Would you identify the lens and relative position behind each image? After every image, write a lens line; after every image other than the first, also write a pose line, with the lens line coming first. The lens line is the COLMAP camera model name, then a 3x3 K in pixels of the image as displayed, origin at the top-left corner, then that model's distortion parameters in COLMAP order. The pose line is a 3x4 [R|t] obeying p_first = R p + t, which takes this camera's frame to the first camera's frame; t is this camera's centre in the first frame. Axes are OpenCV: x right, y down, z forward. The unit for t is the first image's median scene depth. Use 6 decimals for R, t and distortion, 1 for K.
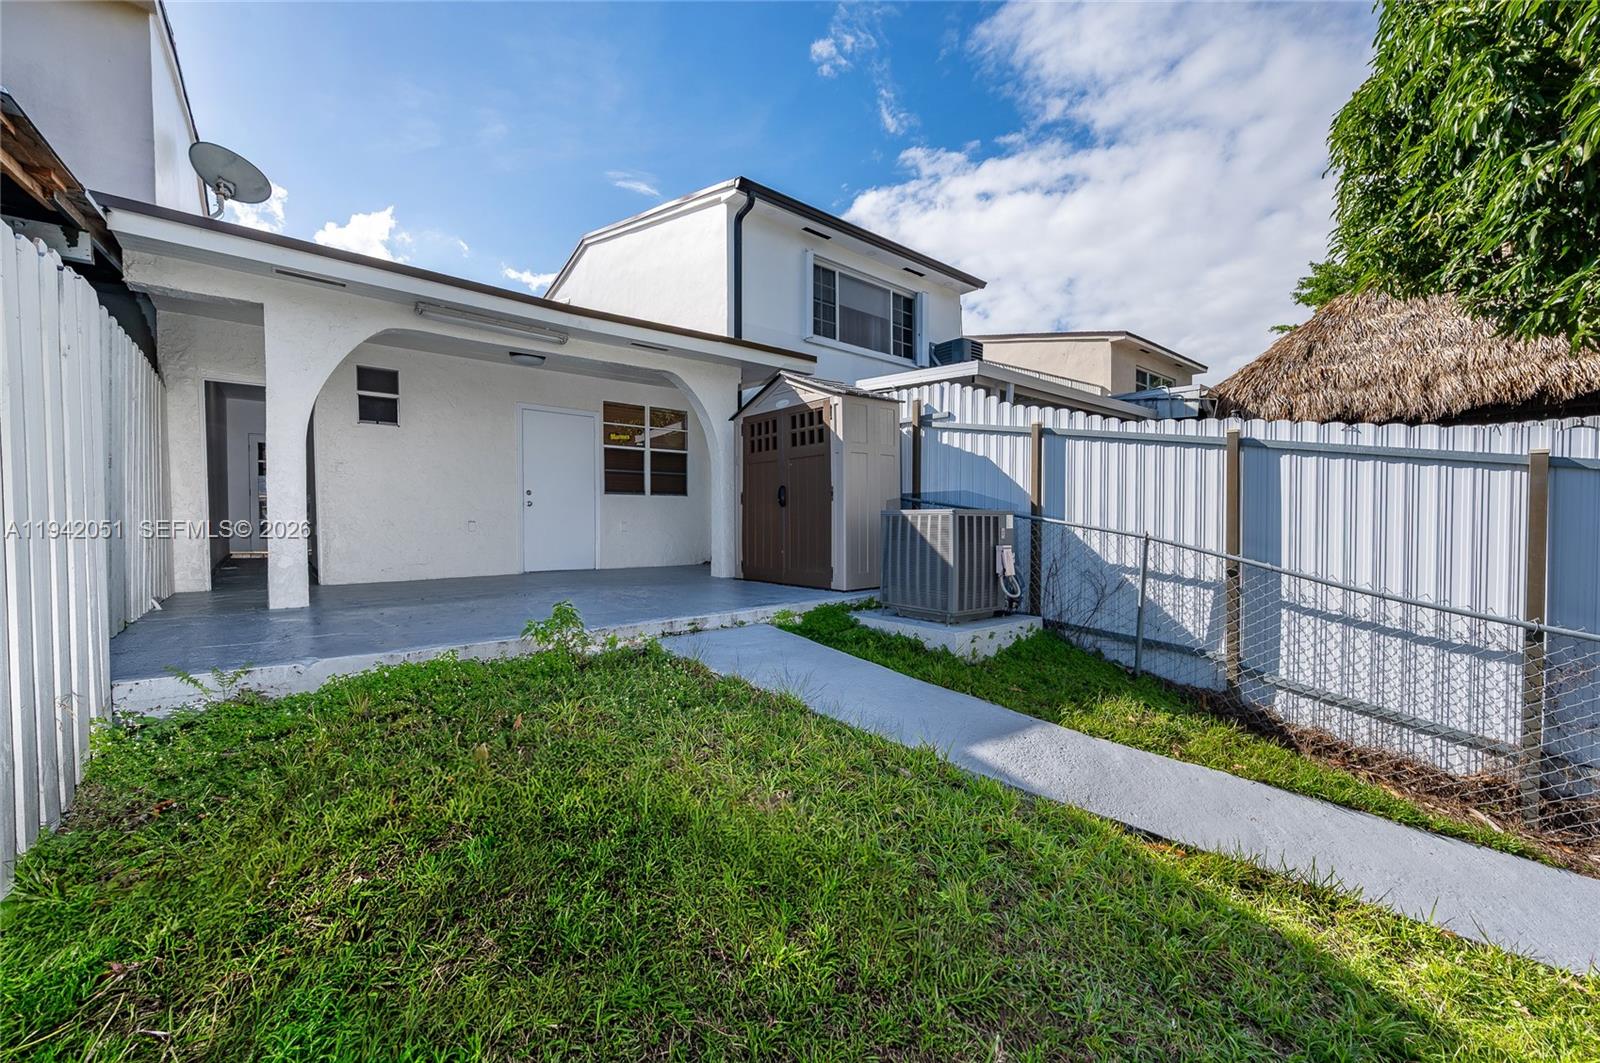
lens RADIAL K [[628.2, 0, 797.0], [0, 628.2, 538.4], [0, 0, 1]] dist [0.000013, -0.000148]
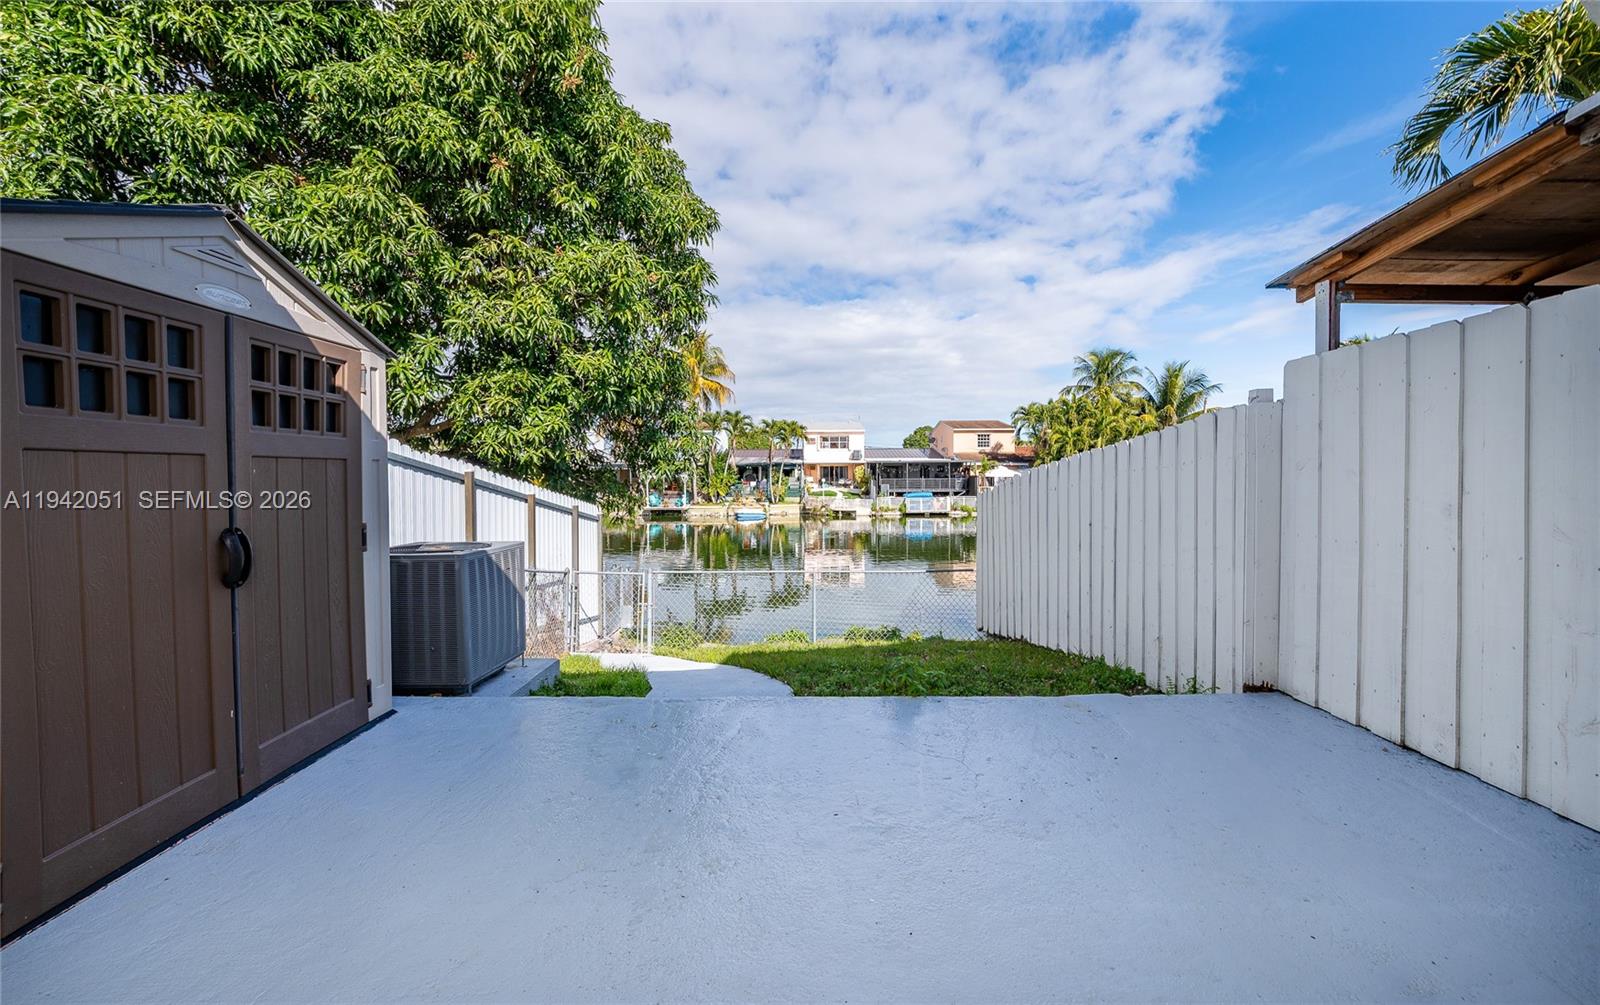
lens RADIAL K [[630.1, 0, 799.5], [0, 630.1, 492.8], [0, 0, 1]] dist [-0.000634, 0.000046]
pose [[-0.765587, -0.012546, 0.643210, -0.615865], [0.023914, 0.998564, 0.047942, -0.139230], [-0.642887, 0.052086, -0.764188, 1.308811]]
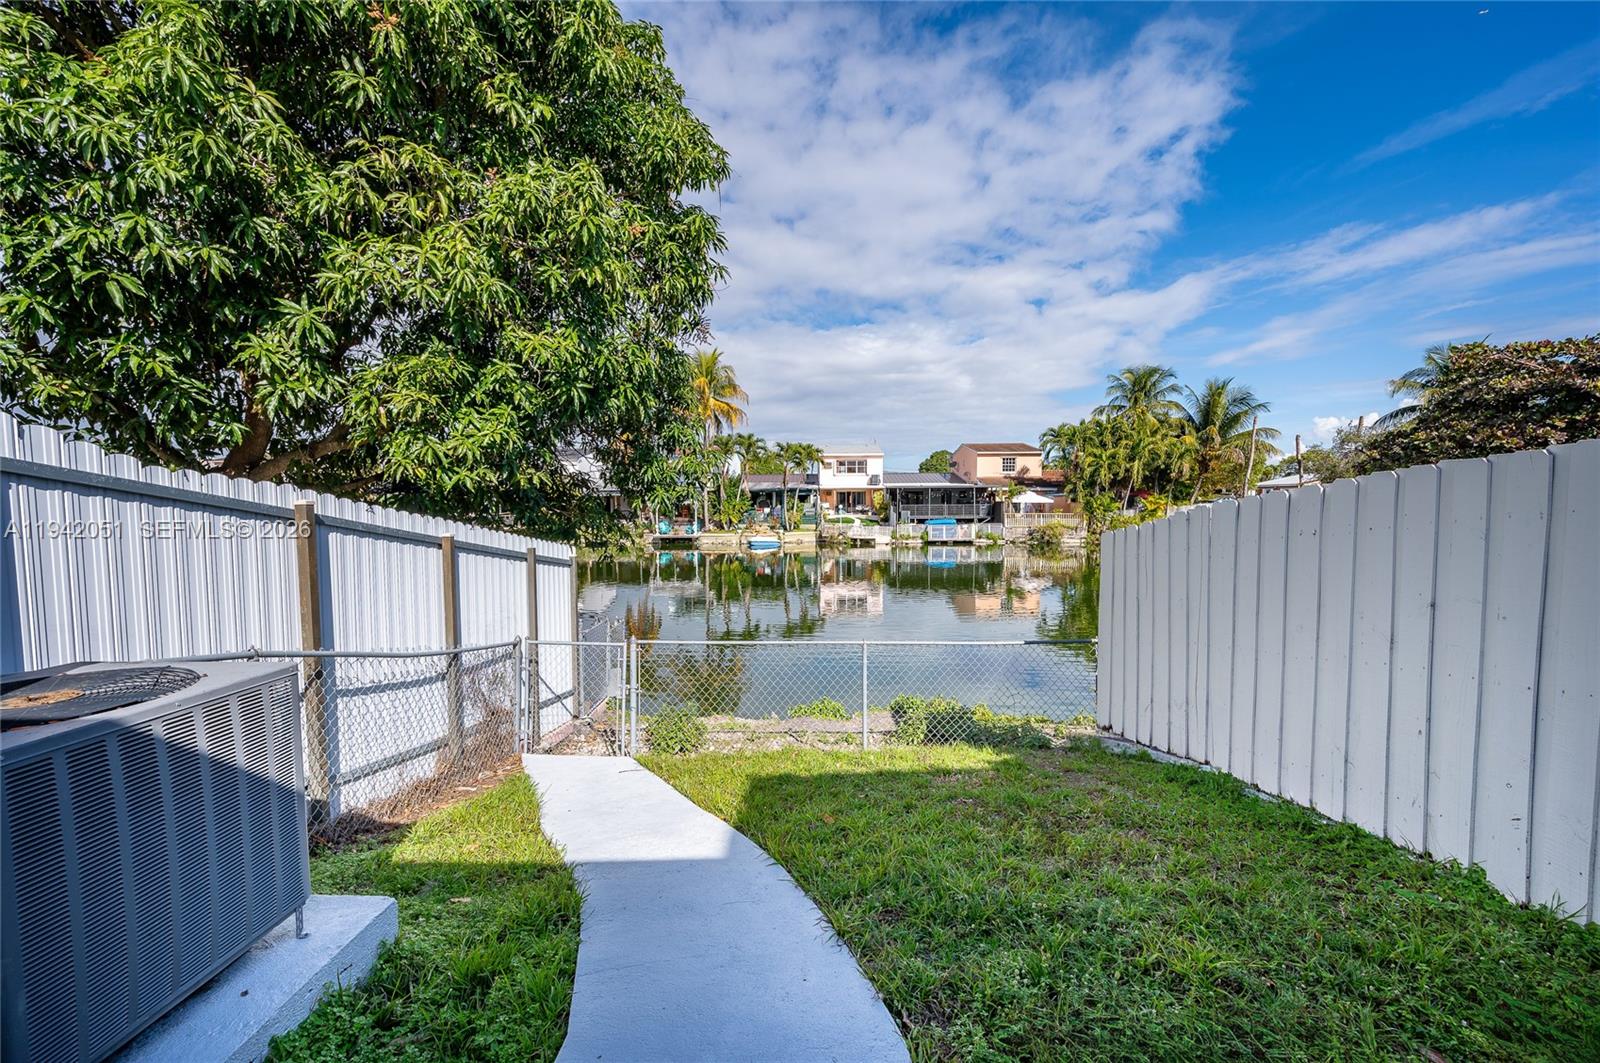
lens RADIAL K [[628.2, 0, 797.0], [0, 628.2, 538.4], [0, 0, 1]] dist [0.000013, -0.000148]
pose [[-0.750375, -0.033181, 0.660179, -0.260517], [0.025789, 0.996509, 0.079398, -0.140301], [-0.660509, 0.076604, -0.746900, 0.975619]]
